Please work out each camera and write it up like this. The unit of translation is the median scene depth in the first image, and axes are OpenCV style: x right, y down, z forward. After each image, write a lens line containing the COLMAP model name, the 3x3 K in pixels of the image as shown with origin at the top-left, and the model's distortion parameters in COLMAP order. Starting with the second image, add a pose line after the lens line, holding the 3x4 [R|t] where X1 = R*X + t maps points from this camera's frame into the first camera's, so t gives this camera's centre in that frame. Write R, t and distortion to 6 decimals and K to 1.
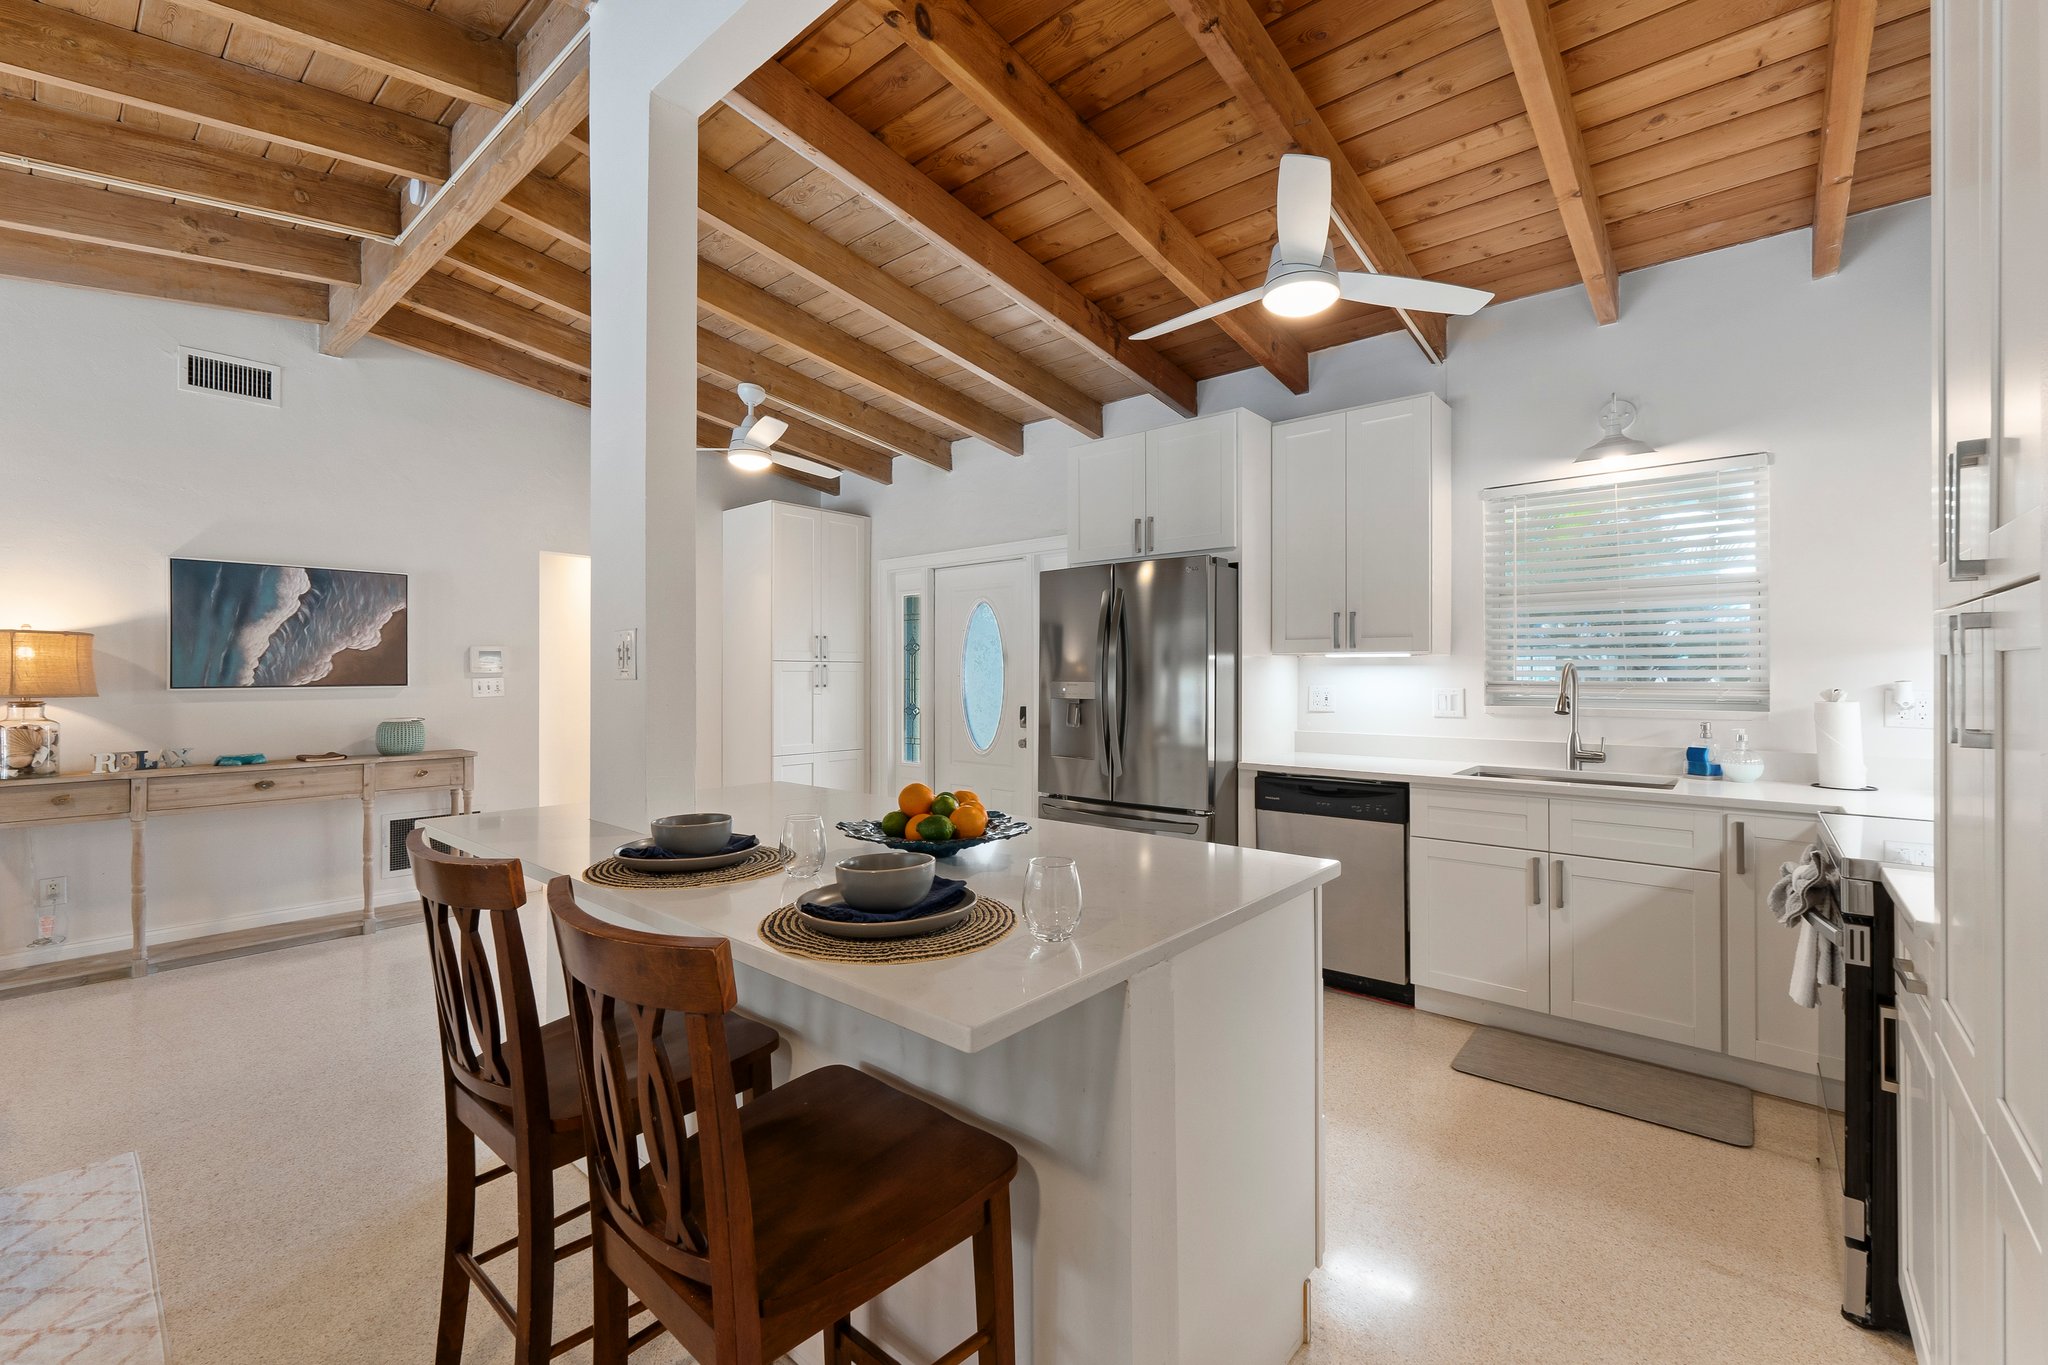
lens RADIAL K [[854.1, 0, 1020.9], [0, 854.1, 669.0], [0, 0, 1]] dist [0.002379, 0.000747]
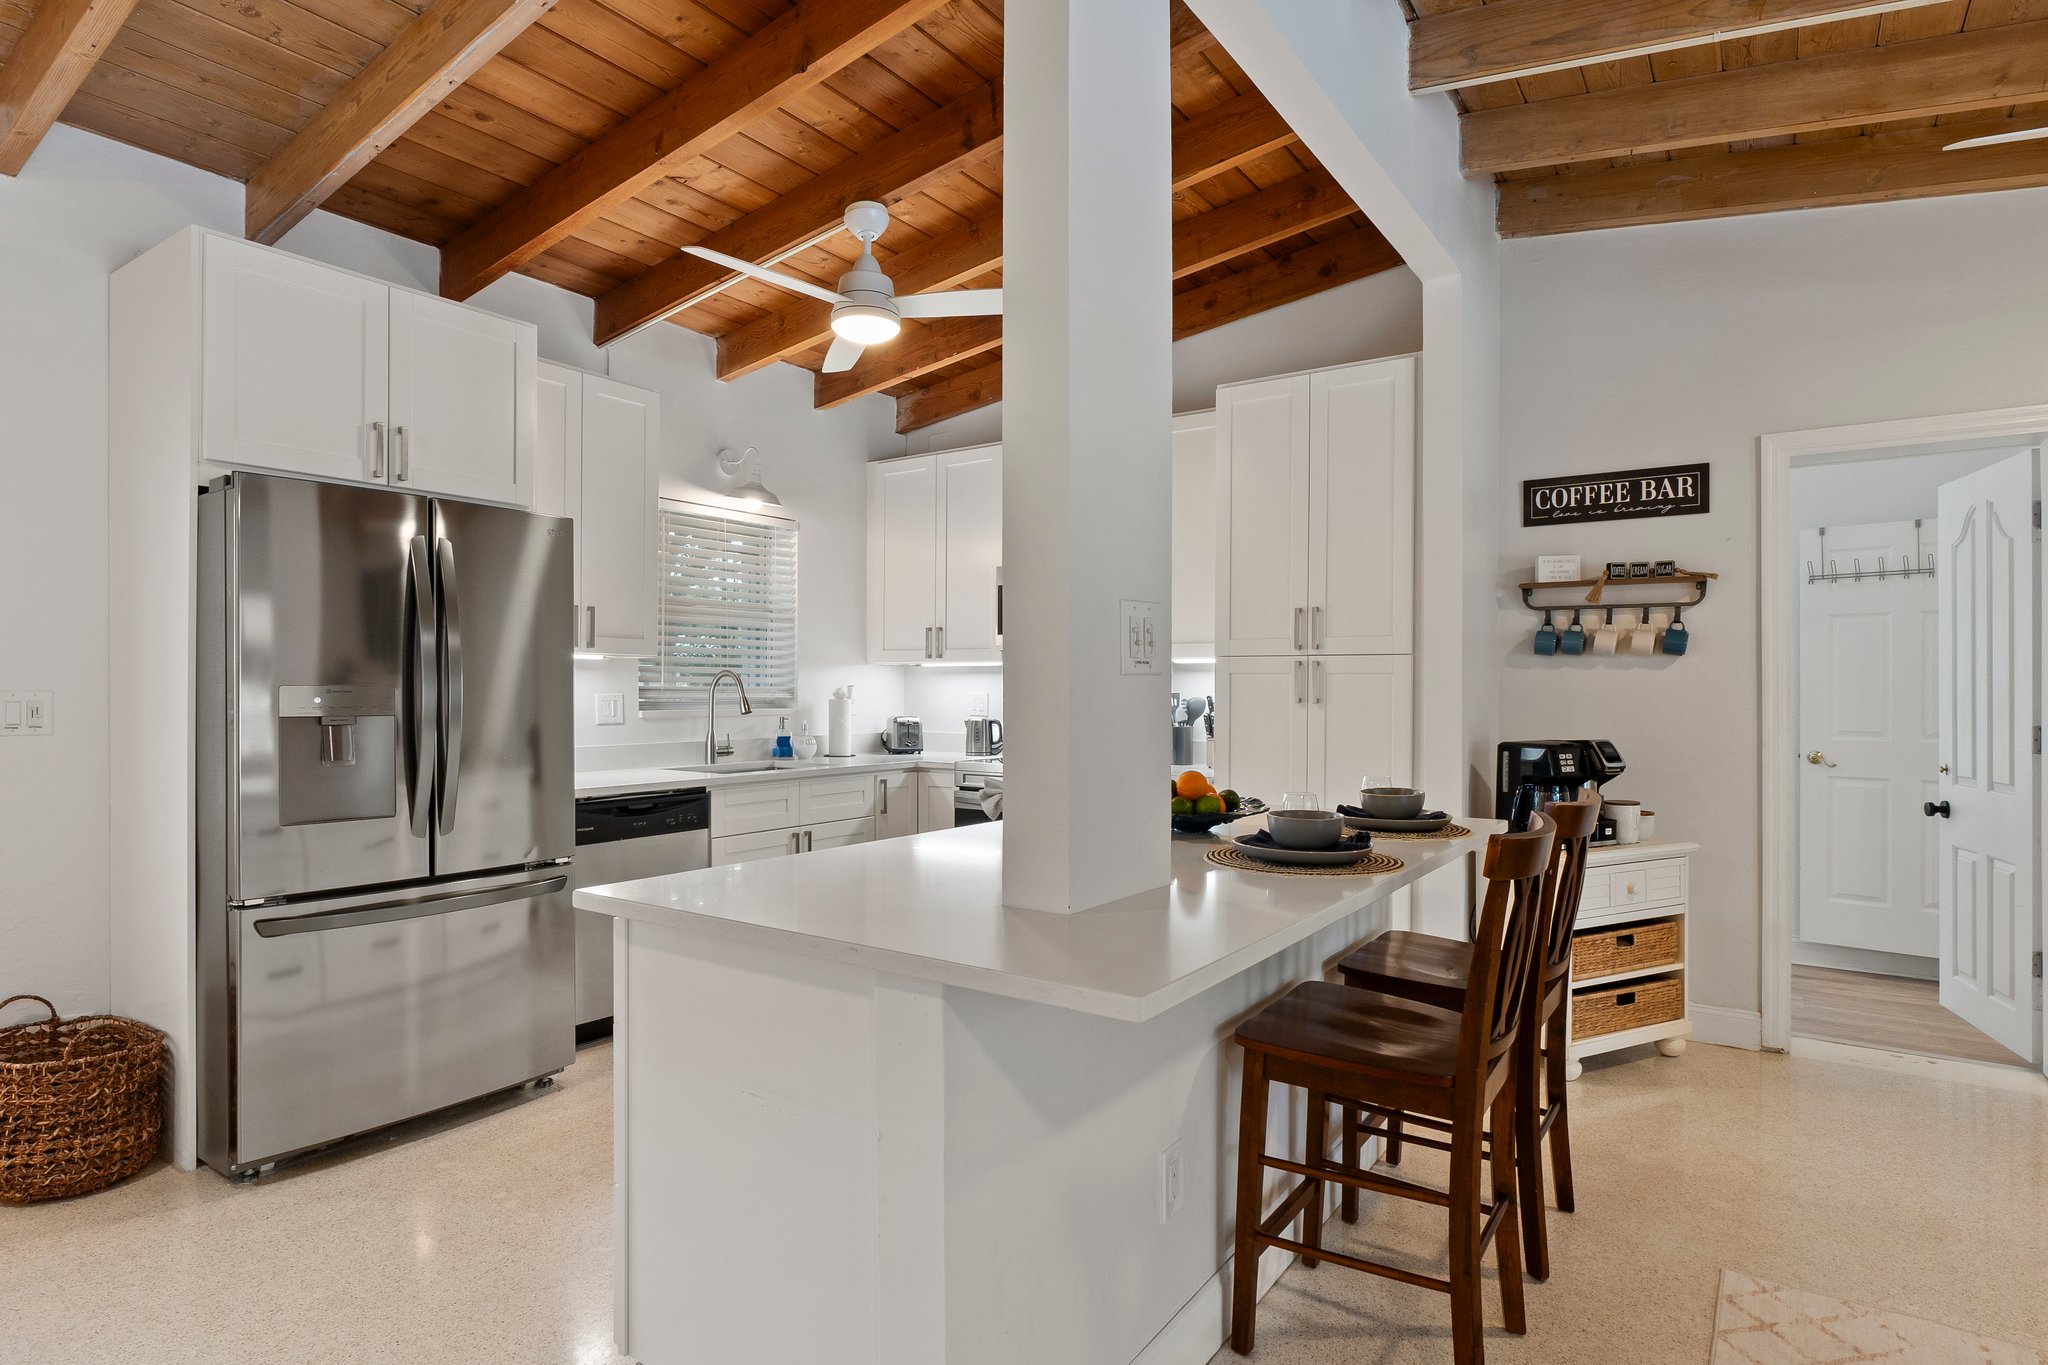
lens RADIAL K [[1076.9, 0, 1015.5], [0, 1076.9, 690.0], [0, 0, 1]] dist [-0.004680, -0.000962]
pose [[-0.103037, -0.003061, 0.994673, -0.796029], [-0.008612, 0.999961, 0.002185, 0.012404], [-0.994640, -0.008341, -0.103060, 0.723304]]
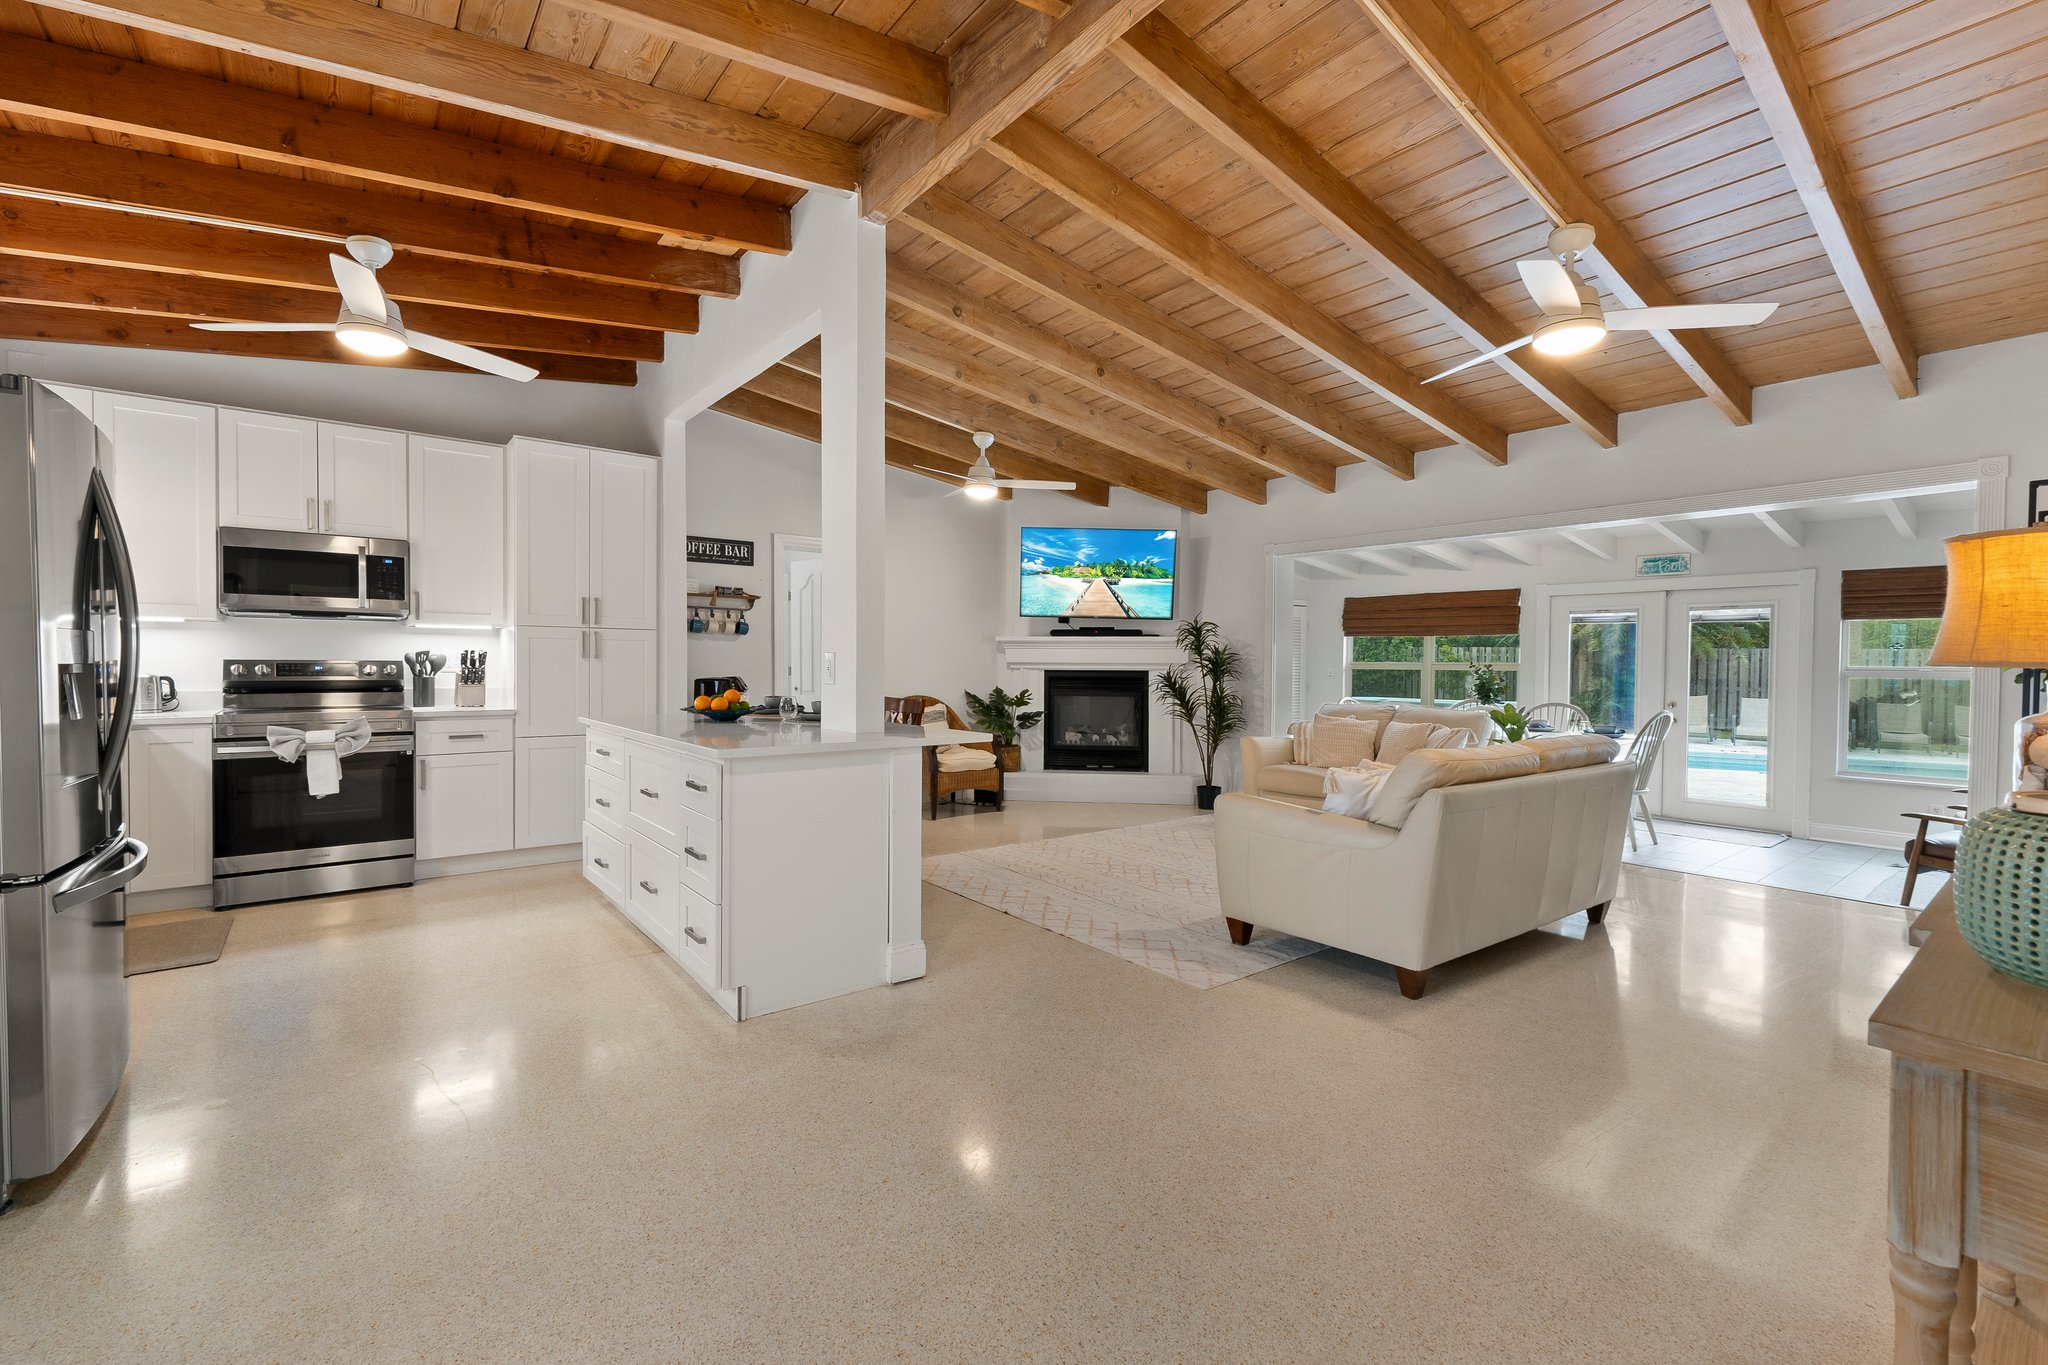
lens RADIAL K [[854.1, 0, 1023.2], [0, 854.1, 679.1], [0, 0, 1]] dist [0.002379, 0.000747]
pose [[-0.983586, -0.011165, 0.180096, -0.661264], [-0.008836, 0.999867, 0.013729, 0.035850], [-0.180225, 0.011913, -0.983553, 1.585924]]
